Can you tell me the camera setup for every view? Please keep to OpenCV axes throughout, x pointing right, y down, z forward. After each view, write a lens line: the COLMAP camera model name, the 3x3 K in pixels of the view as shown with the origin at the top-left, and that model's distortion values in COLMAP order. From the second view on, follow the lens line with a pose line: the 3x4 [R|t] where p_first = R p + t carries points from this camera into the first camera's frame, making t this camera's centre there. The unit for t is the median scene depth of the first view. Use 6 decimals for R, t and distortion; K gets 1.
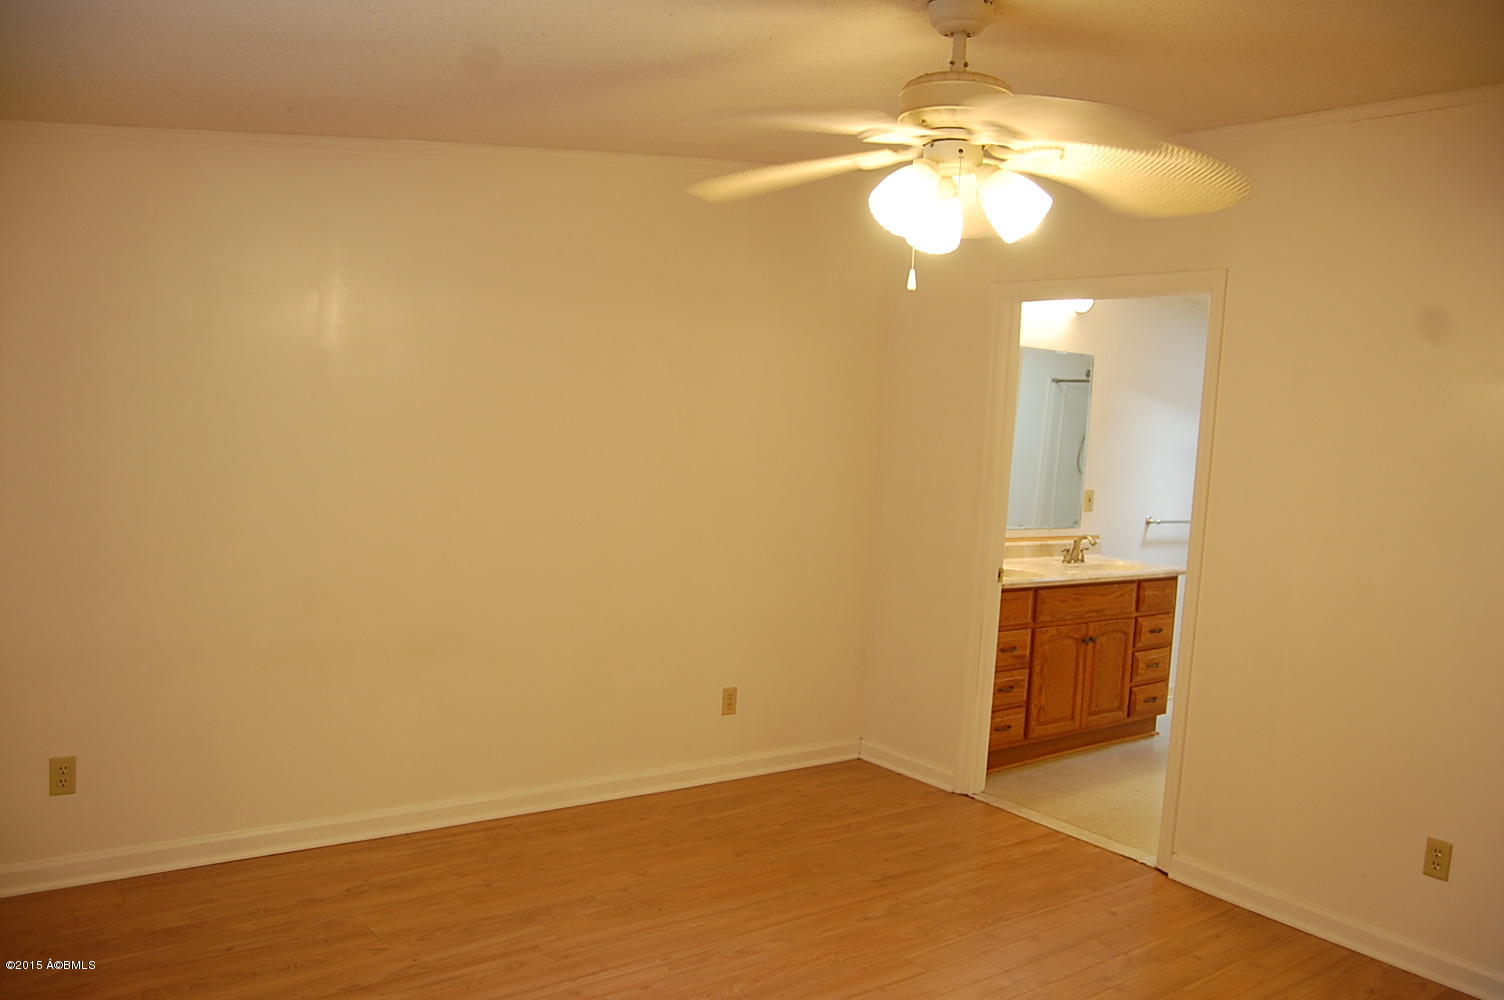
lens RADIAL K [[1171.6, 0, 758.1], [0, 1171.6, 514.0], [0, 0, 1]] dist [-0.096592, 0.042534]
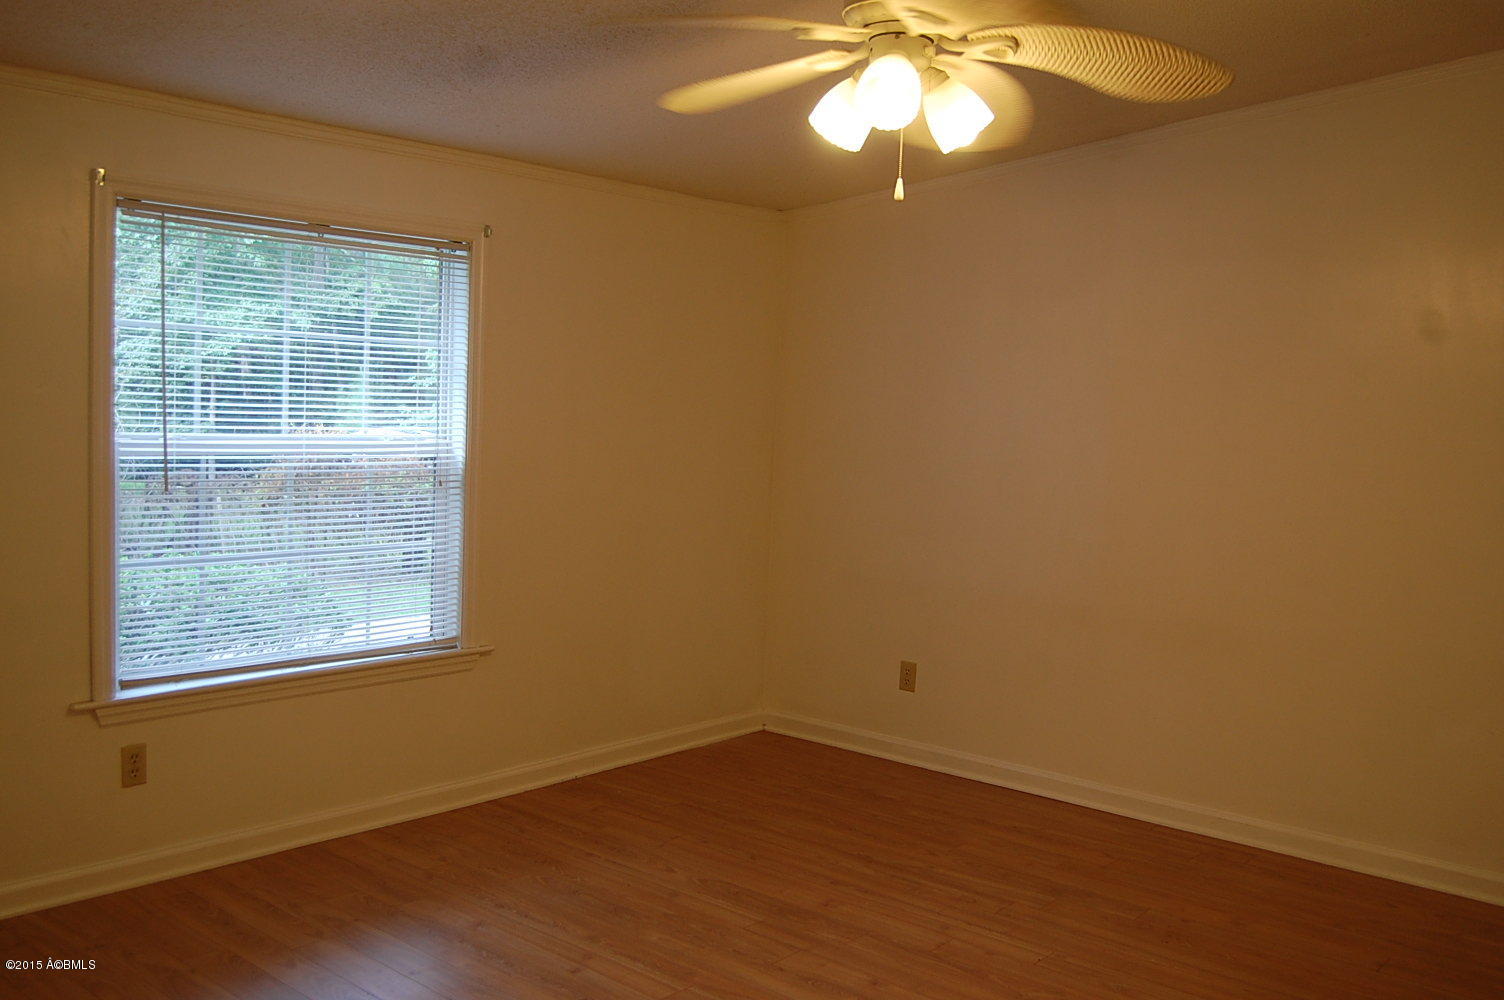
lens RADIAL K [[1357.6, 0, 752.0], [0, 1357.6, 500.0], [0, 0, 1]] dist [-0.063627, 0.001733]
pose [[0.197423, 0.018301, -0.980148, 0.512600], [-0.102417, 0.994739, -0.002056, 0.029706], [0.974954, 0.100789, 0.198259, 0.290305]]
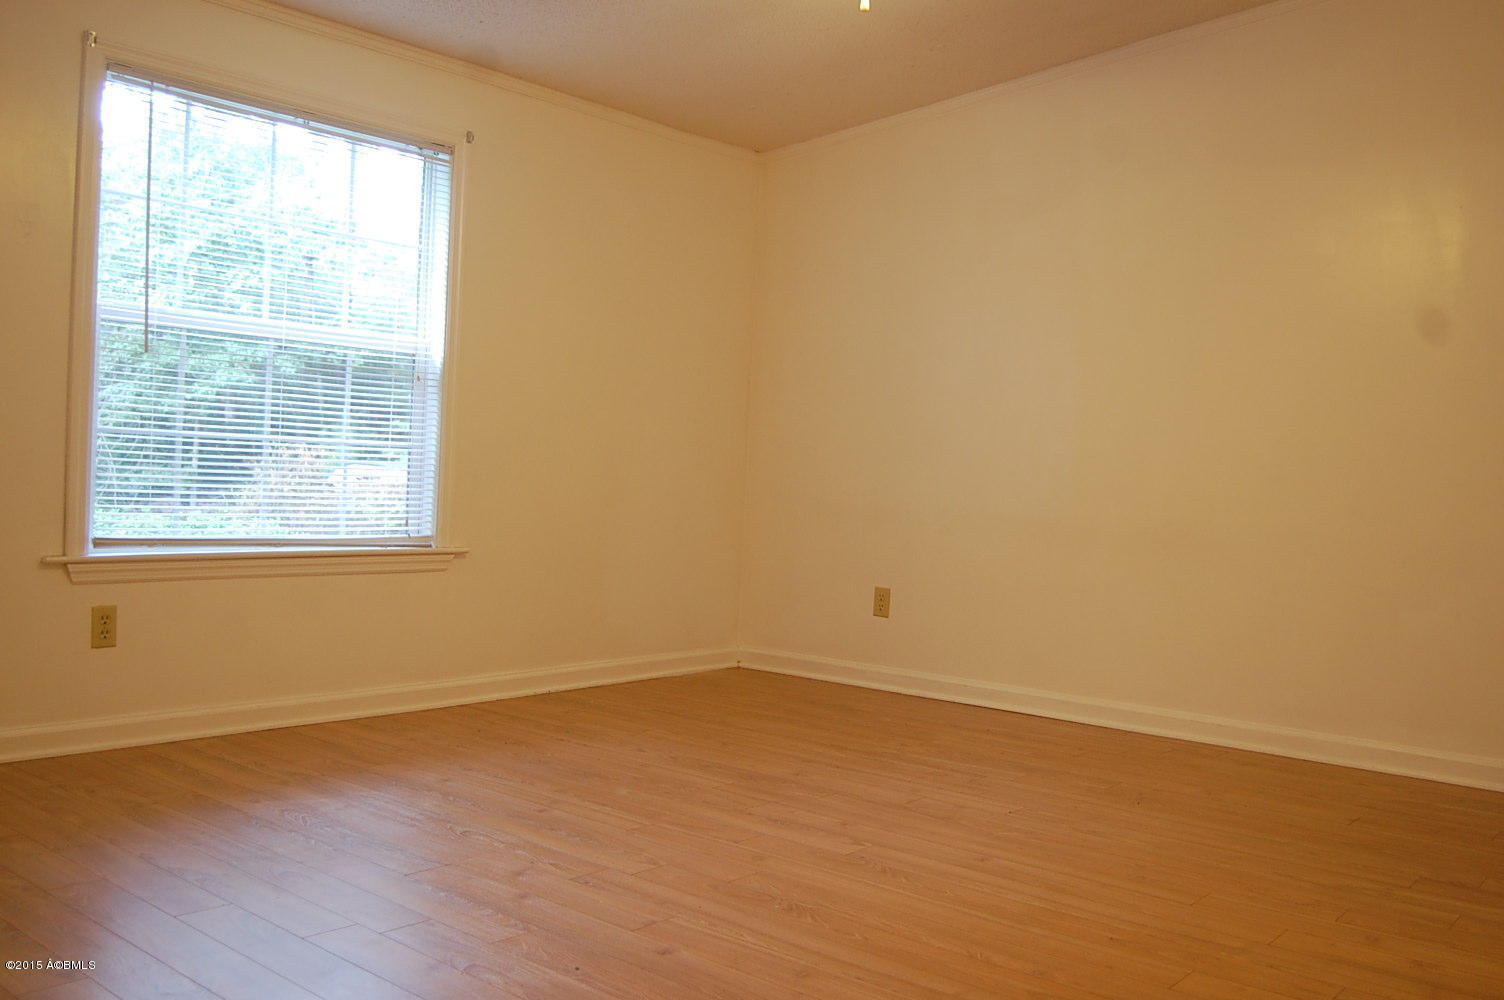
lens RADIAL K [[1355.3, 0, 752.0], [0, 1355.3, 500.0], [0, 0, 1]] dist [-0.067830, 0.005688]
pose [[0.209957, -0.030757, -0.977227, 0.519015], [-0.108266, 0.992627, -0.054503, 0.126207], [0.971698, 0.117244, 0.205079, 0.304474]]
